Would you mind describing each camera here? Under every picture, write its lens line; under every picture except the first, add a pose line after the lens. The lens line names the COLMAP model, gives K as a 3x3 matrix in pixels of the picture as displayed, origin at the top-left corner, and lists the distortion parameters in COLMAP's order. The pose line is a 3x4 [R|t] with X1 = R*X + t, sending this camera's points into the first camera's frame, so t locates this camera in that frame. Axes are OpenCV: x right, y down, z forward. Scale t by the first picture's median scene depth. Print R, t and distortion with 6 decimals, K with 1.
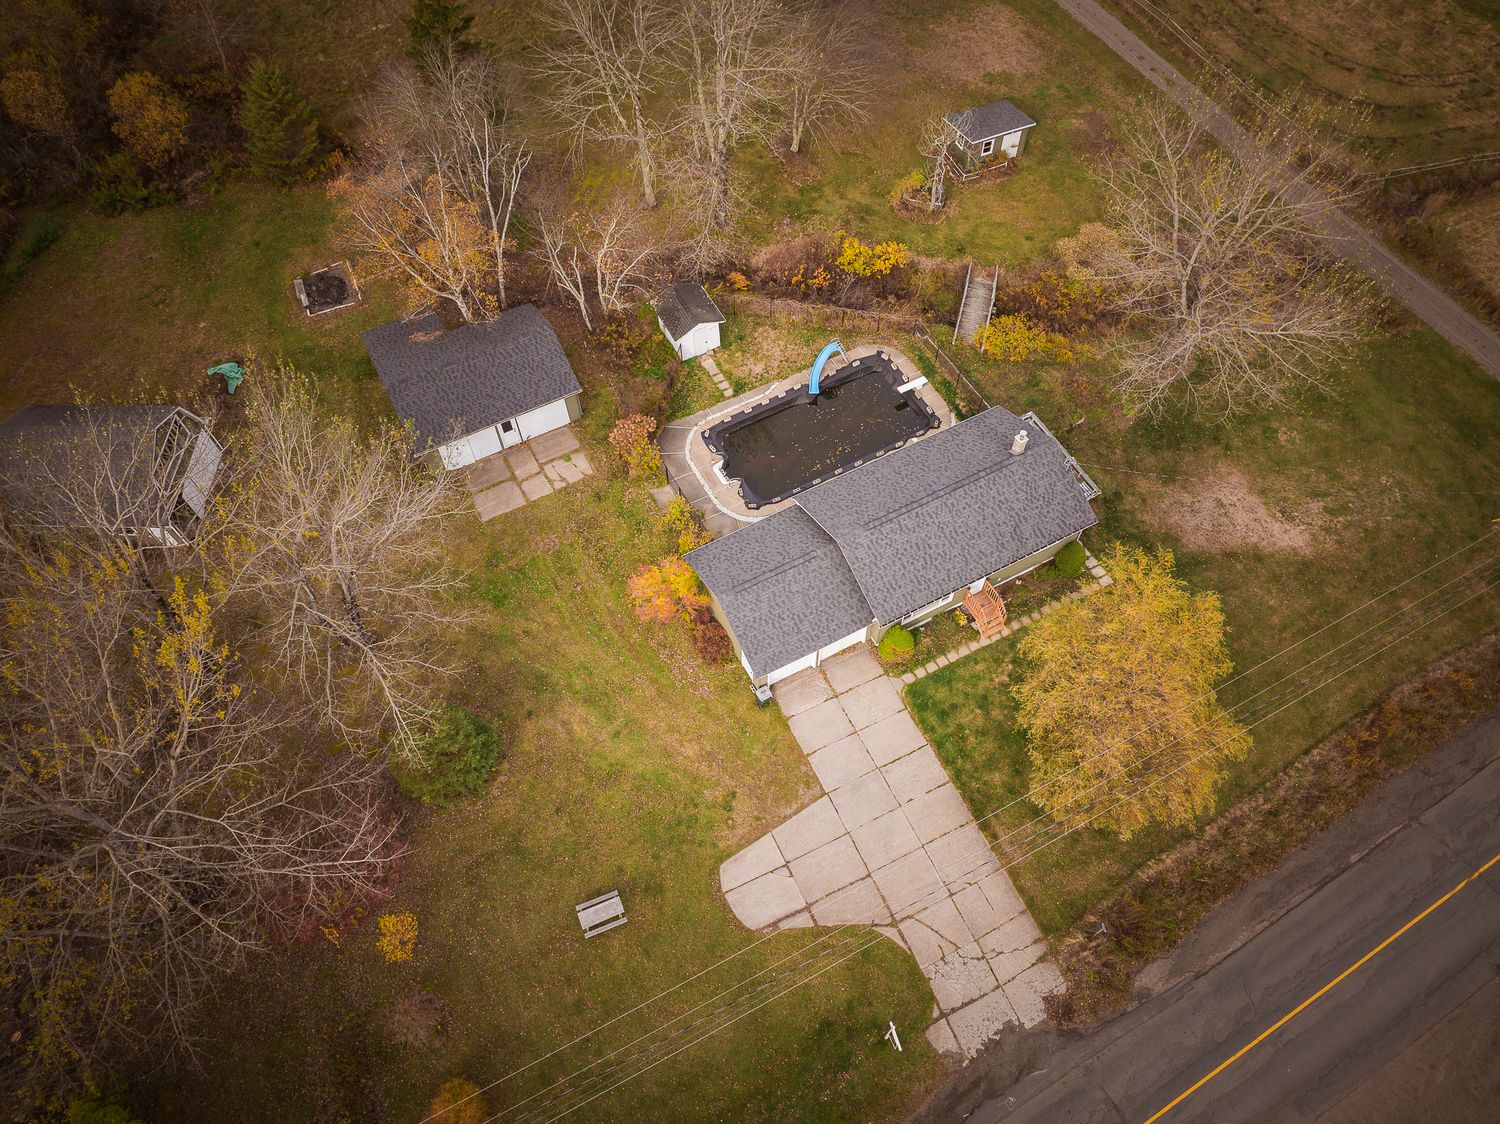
lens RADIAL K [[1067.6, 0, 756.7], [0, 1067.6, 561.1], [0, 0, 1]] dist [-0.034160, -0.002851]
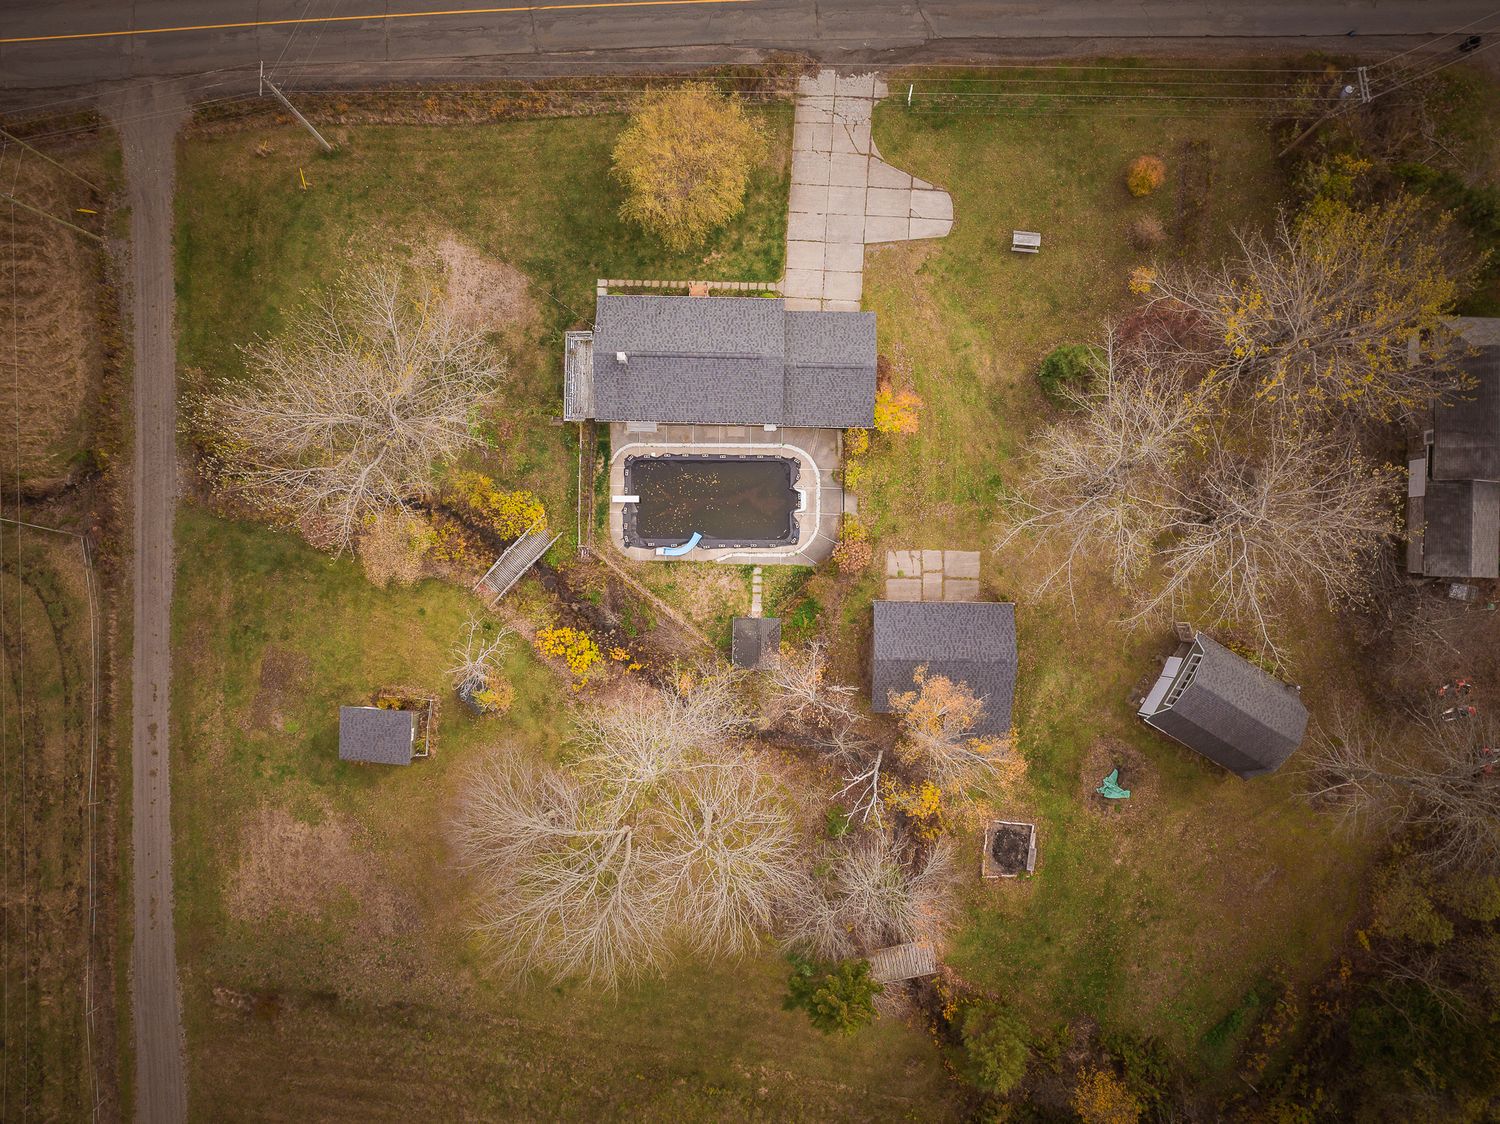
lens RADIAL K [[1067.6, 0, 756.7], [0, 1067.6, 561.1], [0, 0, 1]] dist [-0.034160, -0.002851]
pose [[-0.870566, -0.491807, 0.015525, -0.041956], [0.424136, -0.734037, 0.530376, -0.859711], [-0.249447, 0.468312, 0.847620, -0.044371]]
